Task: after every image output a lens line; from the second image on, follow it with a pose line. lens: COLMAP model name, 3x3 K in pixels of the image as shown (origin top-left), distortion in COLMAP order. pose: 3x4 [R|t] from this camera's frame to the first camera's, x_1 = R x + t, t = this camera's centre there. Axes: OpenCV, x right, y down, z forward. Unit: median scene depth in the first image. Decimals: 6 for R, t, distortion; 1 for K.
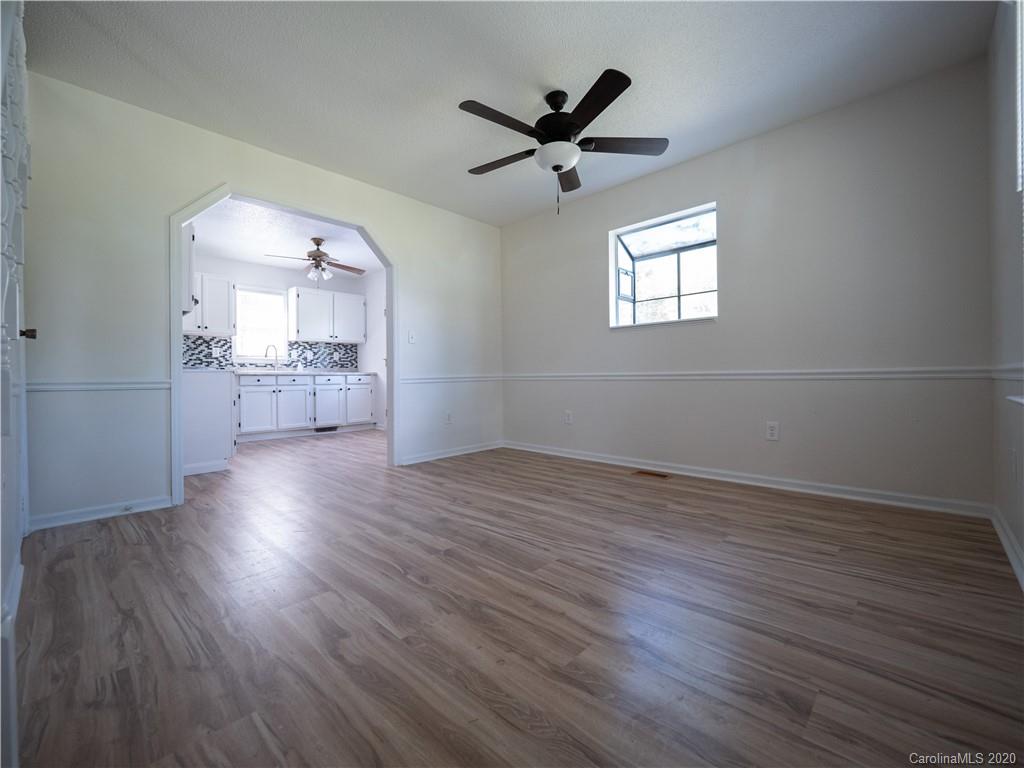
lens RADIAL K [[432.0, 0, 511.4], [0, 432.0, 378.2], [0, 0, 1]] dist [-0.002163, -0.000845]
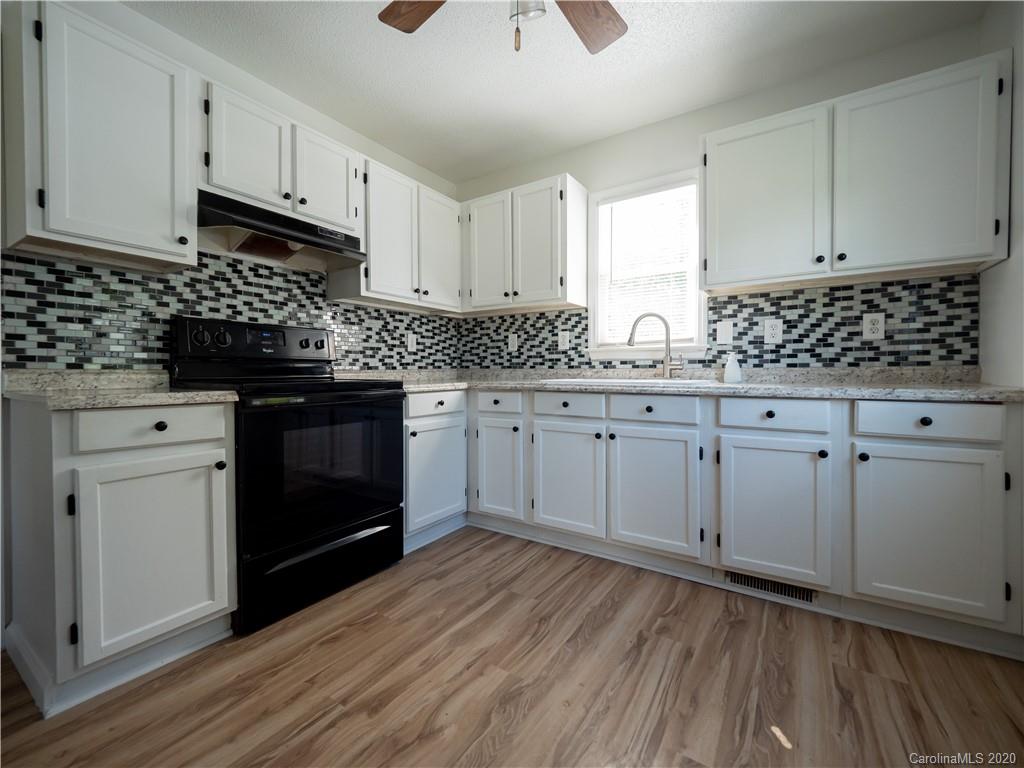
lens RADIAL K [[432.0, 0, 511.4], [0, 432.0, 378.2], [0, 0, 1]] dist [-0.002163, -0.000845]
pose [[0.189305, 0.023266, -0.981643, -0.184553], [0.001356, 0.999712, 0.023956, -0.026473], [0.981917, -0.005866, 0.189219, 0.796220]]
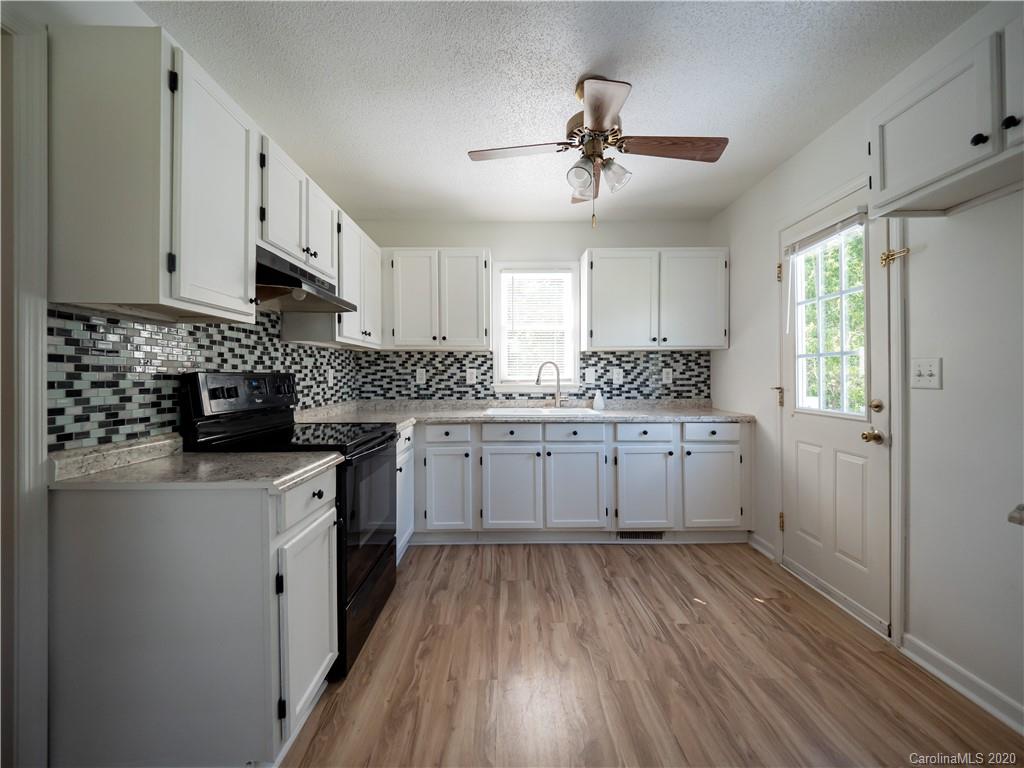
lens RADIAL K [[432.0, 0, 513.7], [0, 432.0, 373.7], [0, 0, 1]] dist [0.019769, -0.000344]
pose [[0.704844, 0.004845, -0.709346, -0.190104], [-0.002481, 0.999987, 0.004365, -0.063250], [0.709358, -0.001317, 0.704847, 0.572230]]
